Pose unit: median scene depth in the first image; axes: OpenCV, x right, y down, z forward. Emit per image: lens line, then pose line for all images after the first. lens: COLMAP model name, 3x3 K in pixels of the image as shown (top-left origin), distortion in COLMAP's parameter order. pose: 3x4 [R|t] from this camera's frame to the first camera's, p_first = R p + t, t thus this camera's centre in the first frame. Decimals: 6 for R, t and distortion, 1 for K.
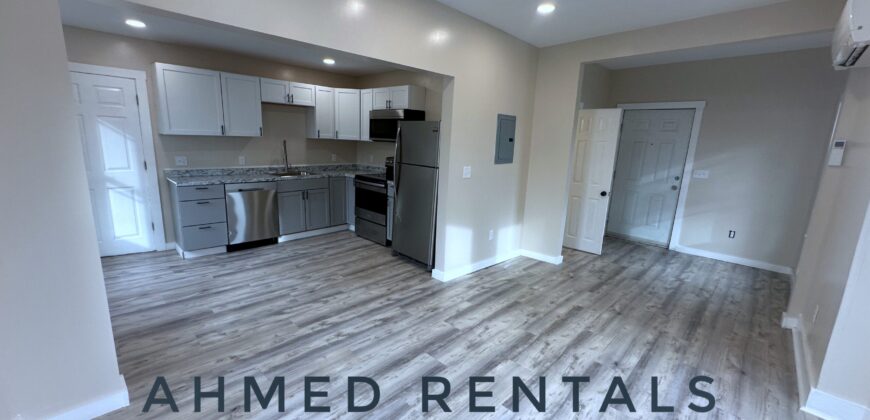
lens RADIAL K [[346.2, 0, 433.1], [0, 346.2, 210.2], [0, 0, 1]] dist [-0.002848, 0.000070]
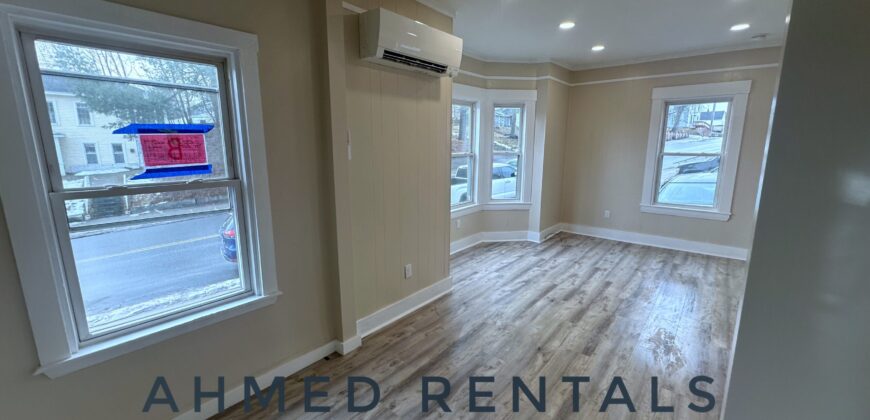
lens RADIAL K [[346.2, 0, 434.6], [0, 346.2, 209.0], [0, 0, 1]] dist [-0.002848, 0.000070]
pose [[-0.995779, -0.022599, -0.088958, 0.659259], [-0.054399, 0.925952, 0.373703, -0.232592], [0.073925, 0.376965, -0.923273, 1.228642]]
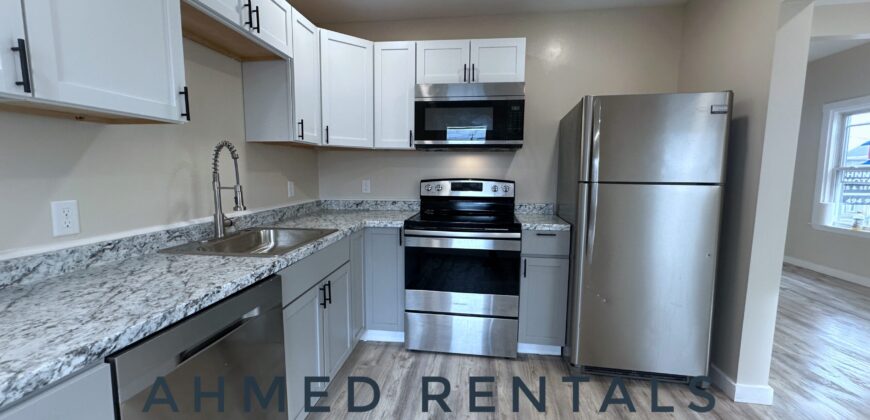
lens RADIAL K [[346.2, 0, 433.5], [0, 346.2, 209.8], [0, 0, 1]] dist [-0.002848, 0.000070]
pose [[0.801407, -0.103060, 0.589174, -0.561917], [0.148290, 0.988525, -0.028791, -0.118866], [-0.579446, 0.110442, 0.807493, 0.747086]]
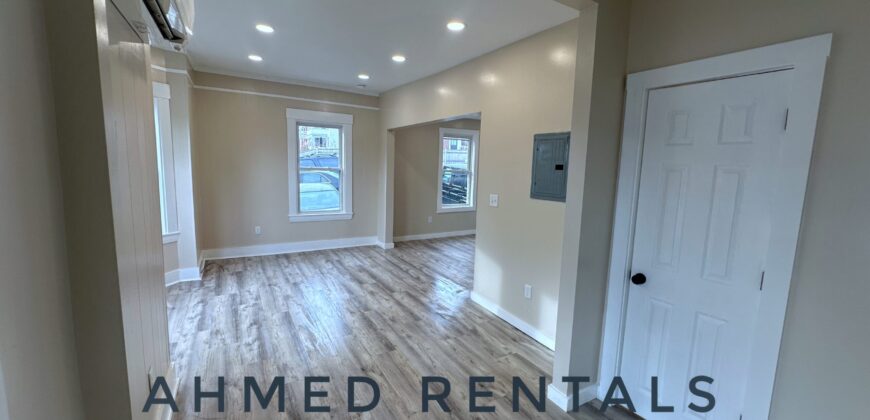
lens RADIAL K [[346.2, 0, 434.7], [0, 346.2, 208.3], [0, 0, 1]] dist [-0.002848, 0.000070]
pose [[-0.256044, 0.073990, -0.963829, 0.943502], [-0.235770, 0.962175, 0.136496, -0.159880], [0.937472, 0.262191, -0.228915, 0.941698]]
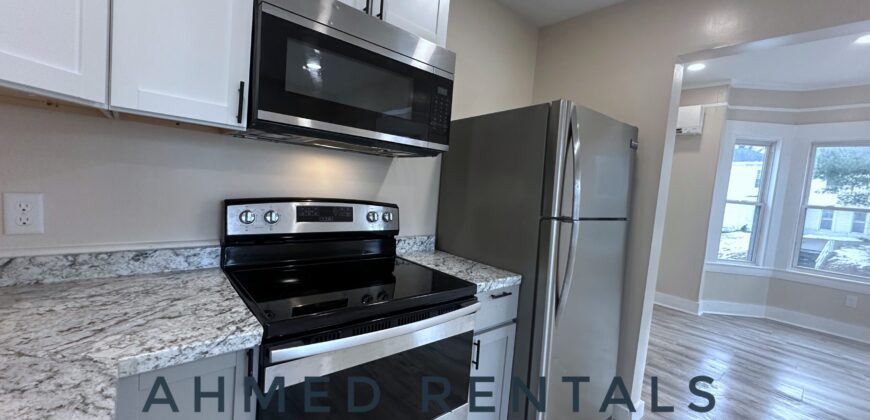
lens RADIAL K [[346.2, 0, 434.7], [0, 346.2, 209.9], [0, 0, 1]] dist [-0.002848, 0.000070]
pose [[0.083130, -0.111820, 0.990245, -0.459232], [0.126156, 0.986871, 0.100849, -0.198572], [-0.988521, 0.116542, 0.096145, 1.096462]]
